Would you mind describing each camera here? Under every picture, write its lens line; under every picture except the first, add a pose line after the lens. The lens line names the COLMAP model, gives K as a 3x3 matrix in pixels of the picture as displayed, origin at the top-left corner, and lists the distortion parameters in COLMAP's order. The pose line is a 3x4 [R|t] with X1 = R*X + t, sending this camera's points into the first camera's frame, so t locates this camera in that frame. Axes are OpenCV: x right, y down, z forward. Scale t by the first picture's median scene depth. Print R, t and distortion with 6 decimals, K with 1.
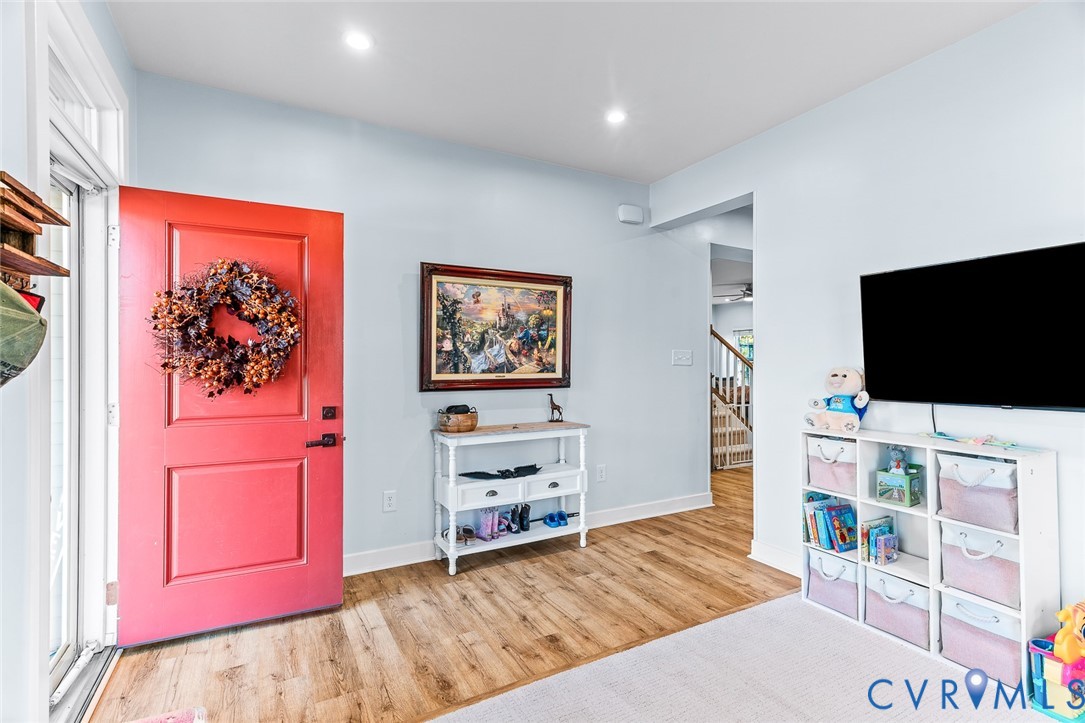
lens RADIAL K [[516.2, 0, 541.8], [0, 516.2, 359.0], [0, 0, 1]] dist [0.016295, 0.000551]
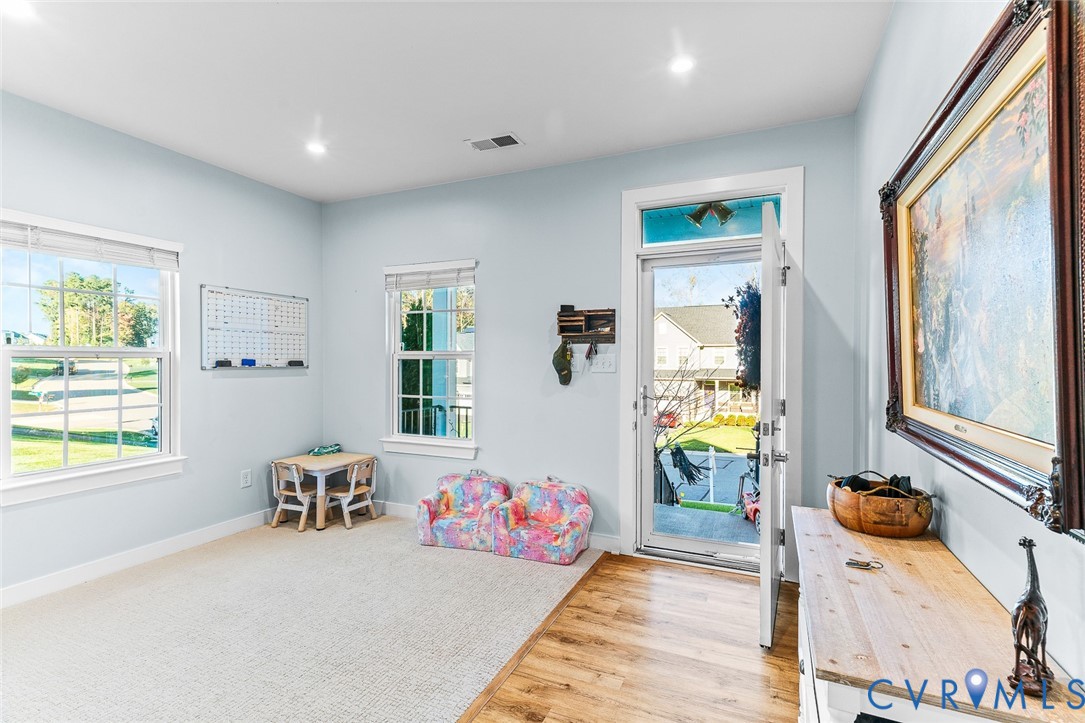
lens RADIAL K [[516.2, 0, 539.5], [0, 516.2, 360.3], [0, 0, 1]] dist [0.016295, 0.000551]
pose [[-0.797598, 0.000580, -0.603190, 0.545978], [-0.001794, 0.999993, 0.003334, -0.016777], [0.603187, 0.003741, -0.797591, 1.794981]]
